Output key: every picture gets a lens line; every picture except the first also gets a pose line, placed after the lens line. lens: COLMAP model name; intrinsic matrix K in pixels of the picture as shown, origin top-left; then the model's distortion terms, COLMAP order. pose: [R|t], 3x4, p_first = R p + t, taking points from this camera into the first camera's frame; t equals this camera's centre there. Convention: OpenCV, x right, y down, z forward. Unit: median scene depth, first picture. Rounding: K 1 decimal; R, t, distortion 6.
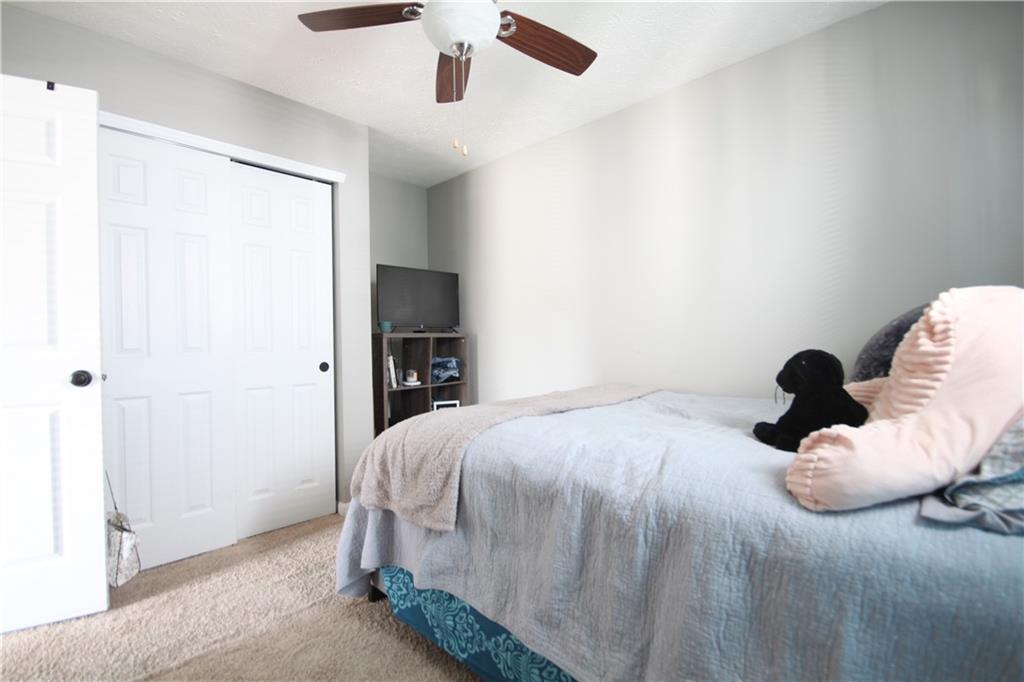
lens RADIAL K [[475.0, 0, 512.0], [0, 475.0, 341.0], [0, 0, 1]] dist [0.001659, 0.000209]
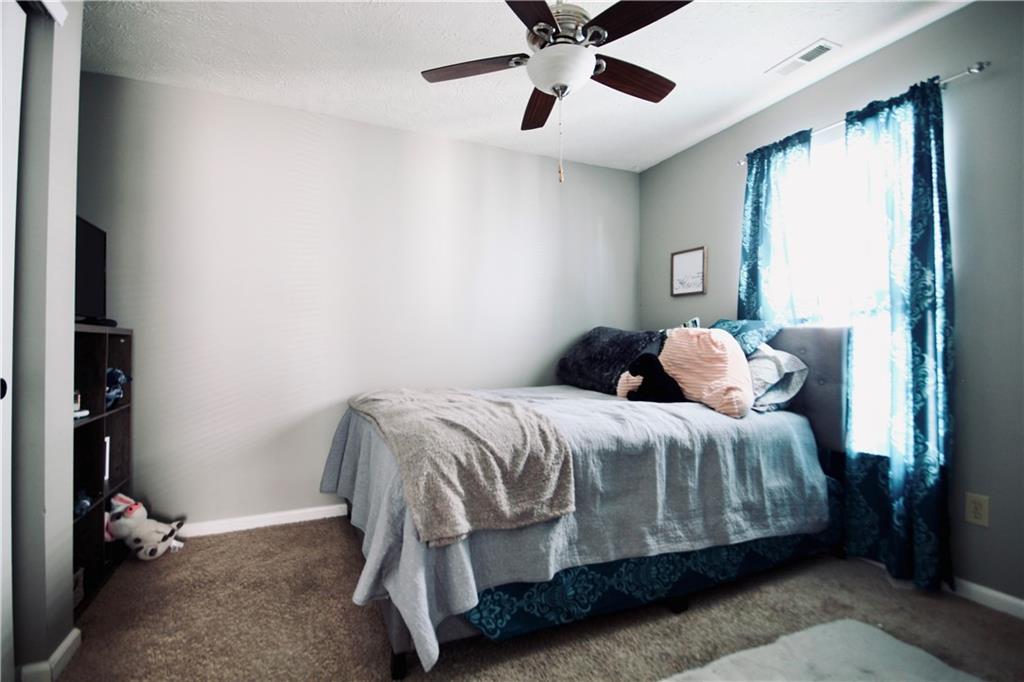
lens RADIAL K [[475.0, 0, 512.0], [0, 475.0, 341.0], [0, 0, 1]] dist [0.001659, 0.000209]
pose [[0.376072, 0.024610, 0.926264, -1.335311], [-0.011305, 0.999695, -0.021971, 0.020995], [-0.926521, -0.002209, 0.376236, 0.757026]]
